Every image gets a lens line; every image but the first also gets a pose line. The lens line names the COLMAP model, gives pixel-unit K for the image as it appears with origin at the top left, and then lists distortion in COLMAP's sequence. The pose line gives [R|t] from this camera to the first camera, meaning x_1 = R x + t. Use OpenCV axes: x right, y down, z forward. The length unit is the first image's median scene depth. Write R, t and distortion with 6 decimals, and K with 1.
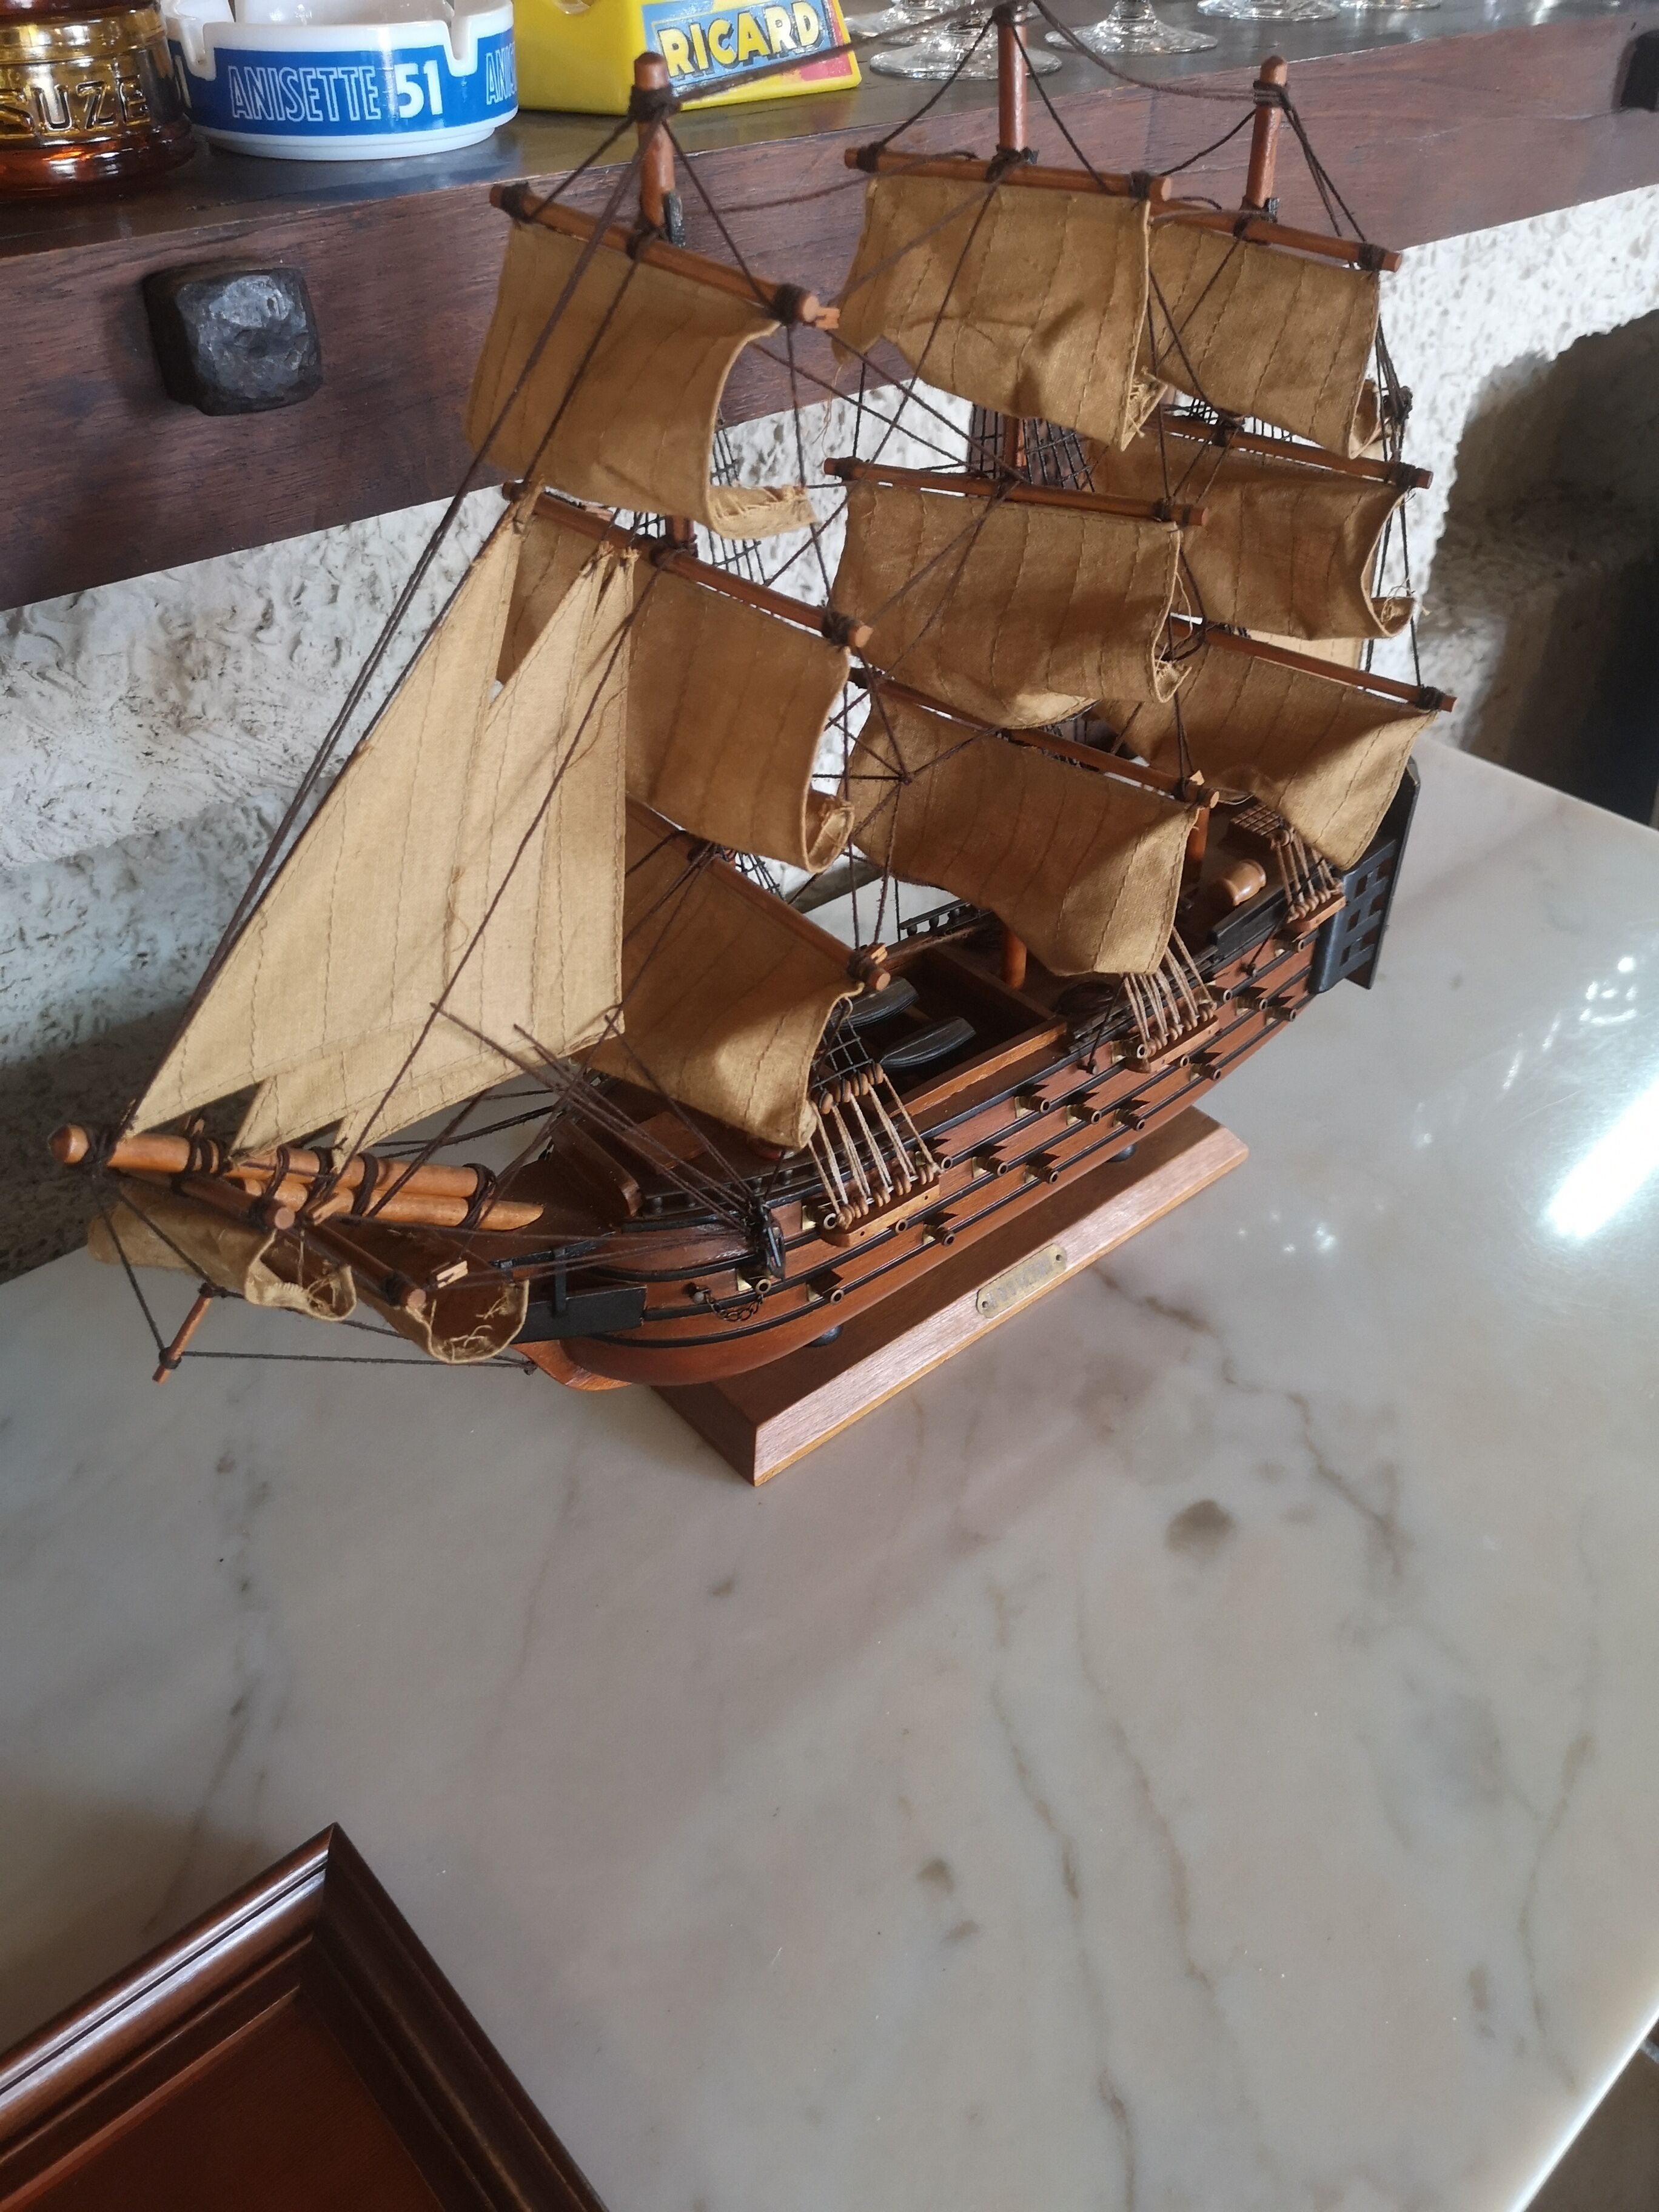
lens RADIAL K [[1717.0, 0, 829.5], [0, 1717.0, 1106.0], [0, 0, 1]] dist [0.001067, 0.000103]
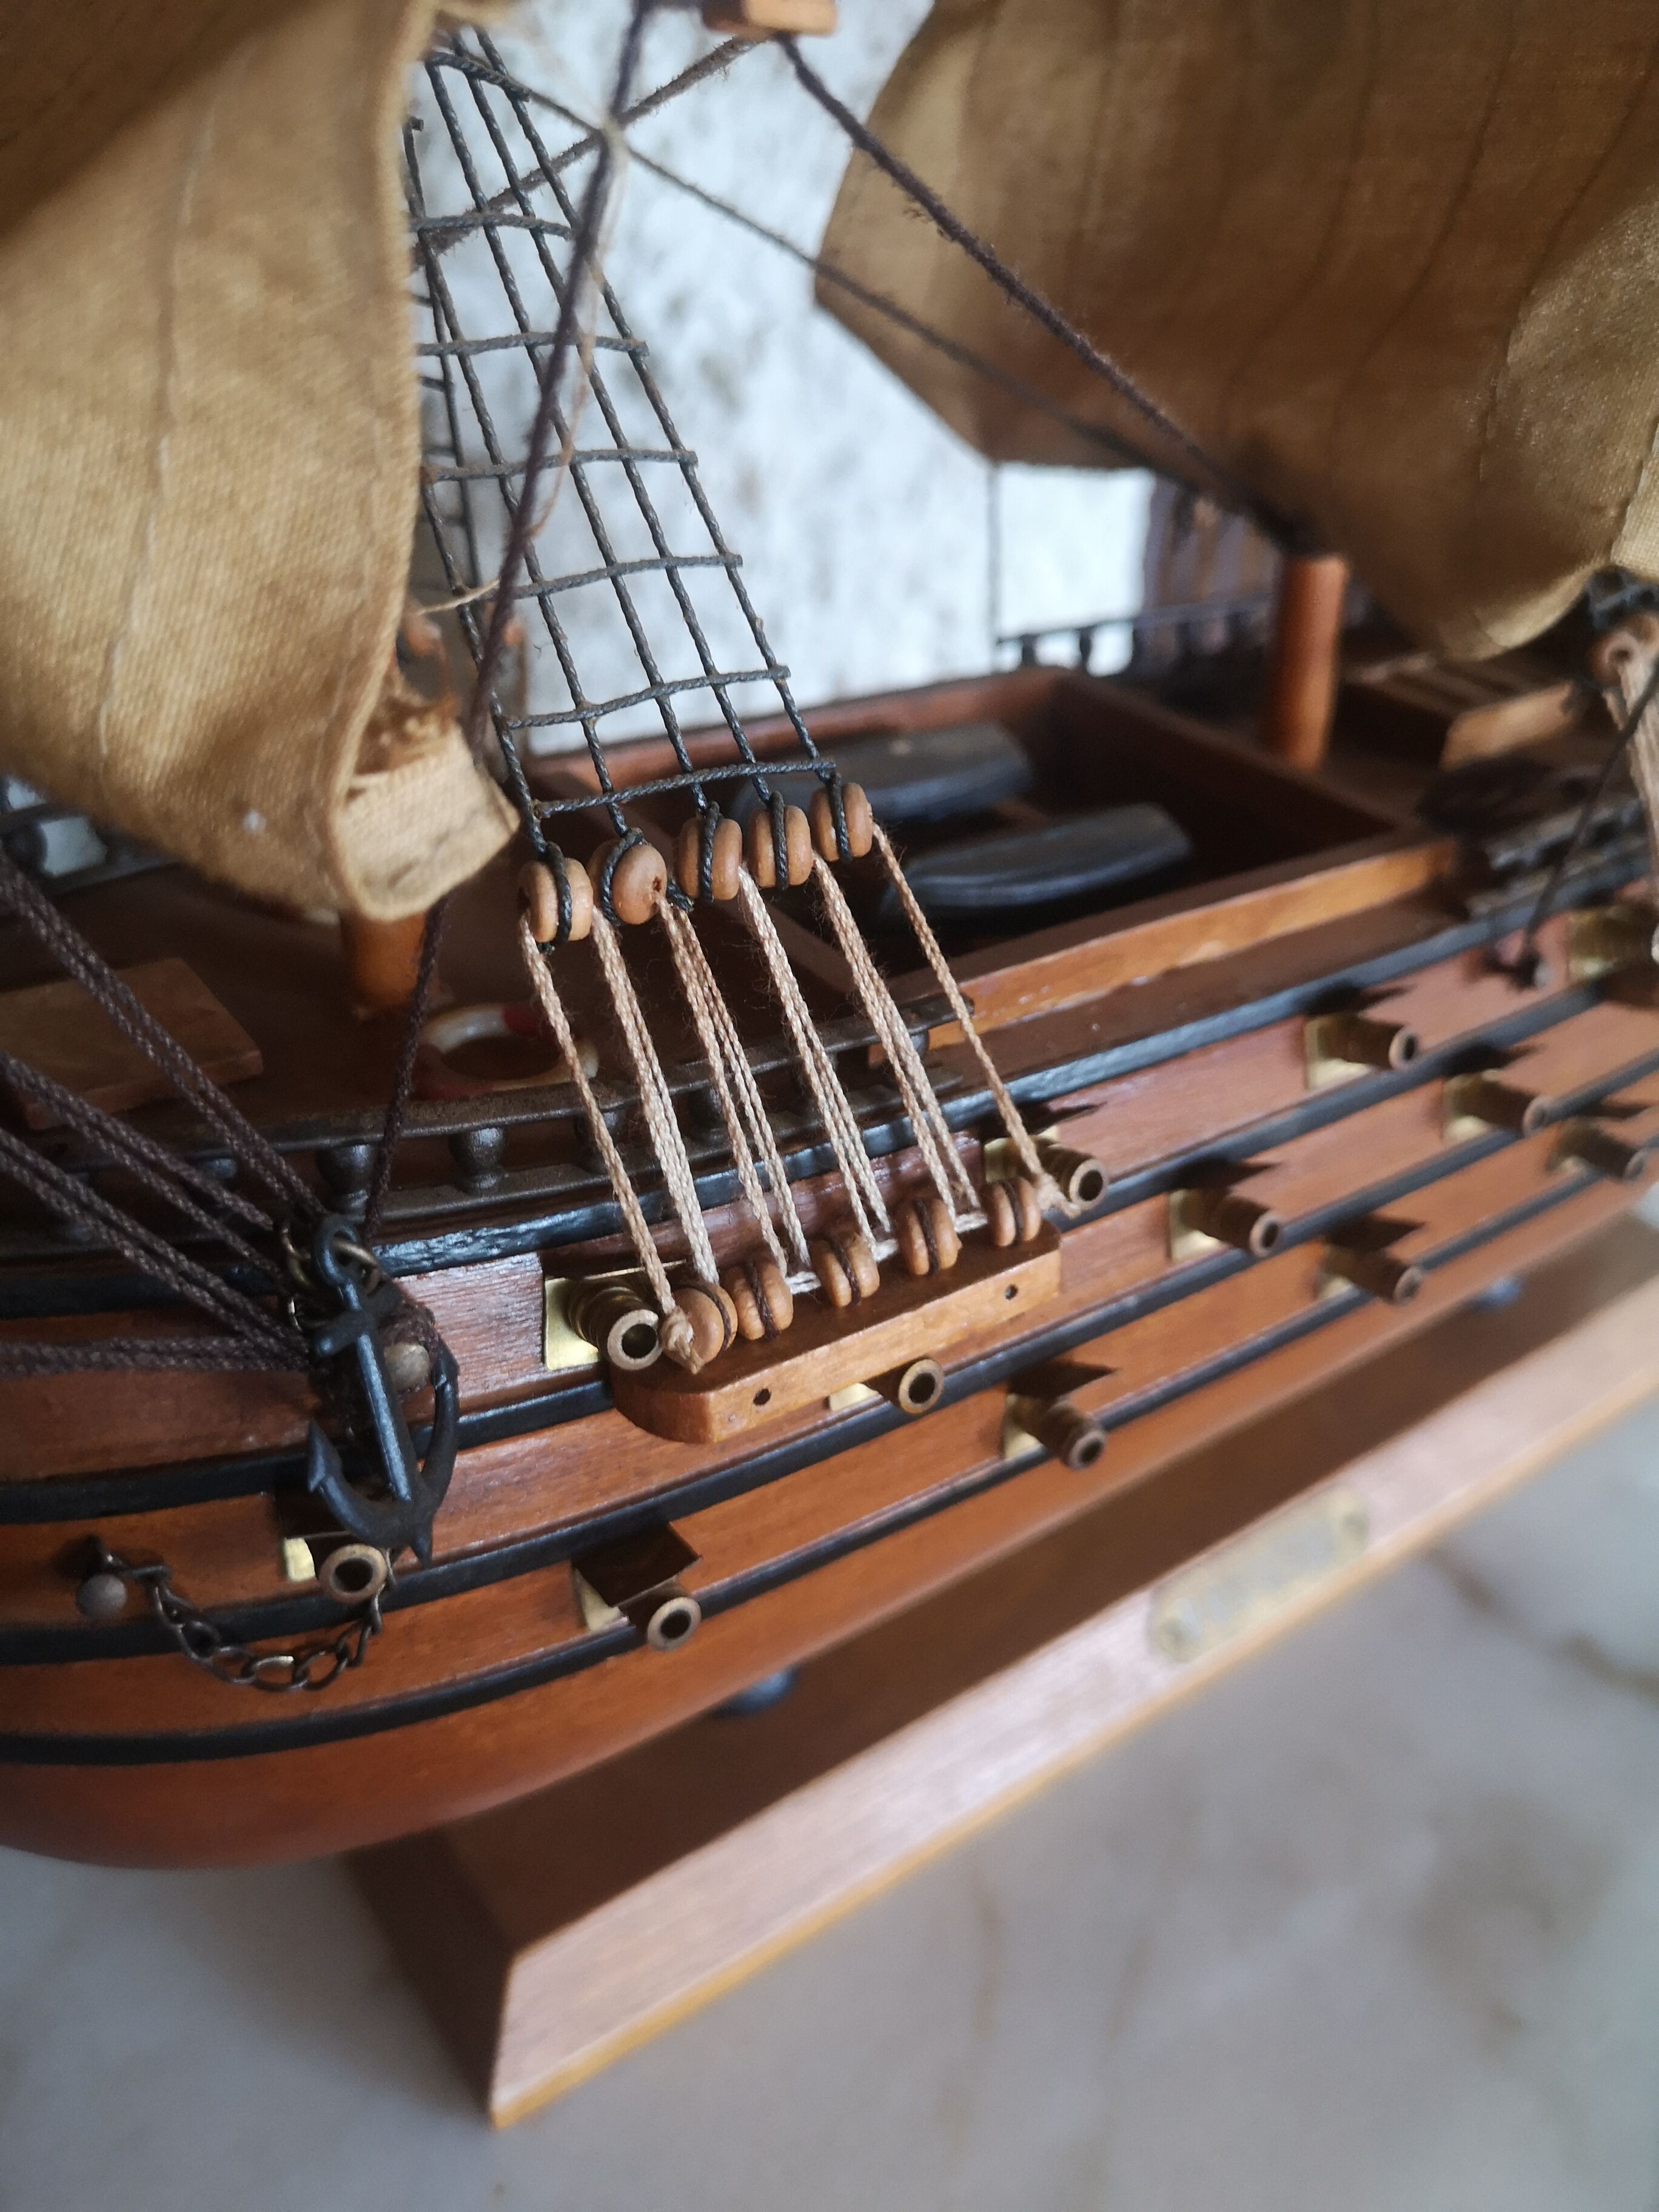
lens RADIAL K [[1746.0, 0, 829.5], [0, 1746.0, 1106.0], [0, 0, 1]] dist [-0.018729, -0.006262]
pose [[0.994482, 0.050990, -0.091677, 0.050680], [-0.062086, 0.990515, -0.122577, 0.059579], [0.084557, 0.127593, 0.988216, 0.696136]]
